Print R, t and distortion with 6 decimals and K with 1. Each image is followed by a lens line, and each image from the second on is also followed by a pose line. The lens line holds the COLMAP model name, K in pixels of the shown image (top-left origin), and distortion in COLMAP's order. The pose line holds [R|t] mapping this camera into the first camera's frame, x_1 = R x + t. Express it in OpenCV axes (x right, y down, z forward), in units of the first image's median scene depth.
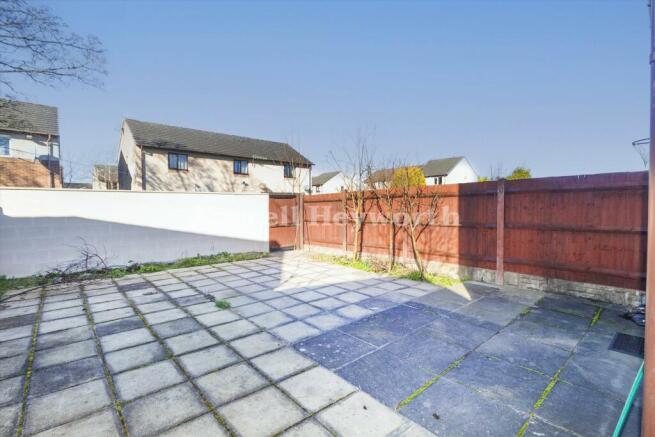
lens RADIAL K [[301.6, 0, 326.3], [0, 301.6, 217.8], [0, 0, 1]] dist [0.002608, 0.001162]
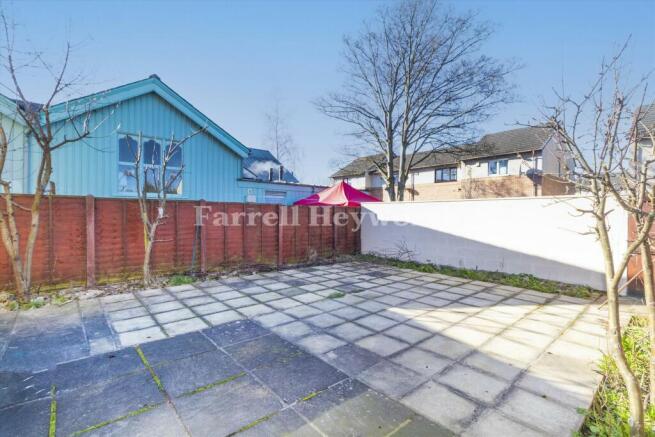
lens RADIAL K [[301.6, 0, 326.3], [0, 301.6, 217.8], [0, 0, 1]] dist [0.002608, 0.001162]
pose [[-0.001491, 0.016096, -0.999869, 0.845310], [-0.041418, 0.999011, 0.016144, -0.039921], [0.999141, 0.041436, -0.000823, 0.933184]]
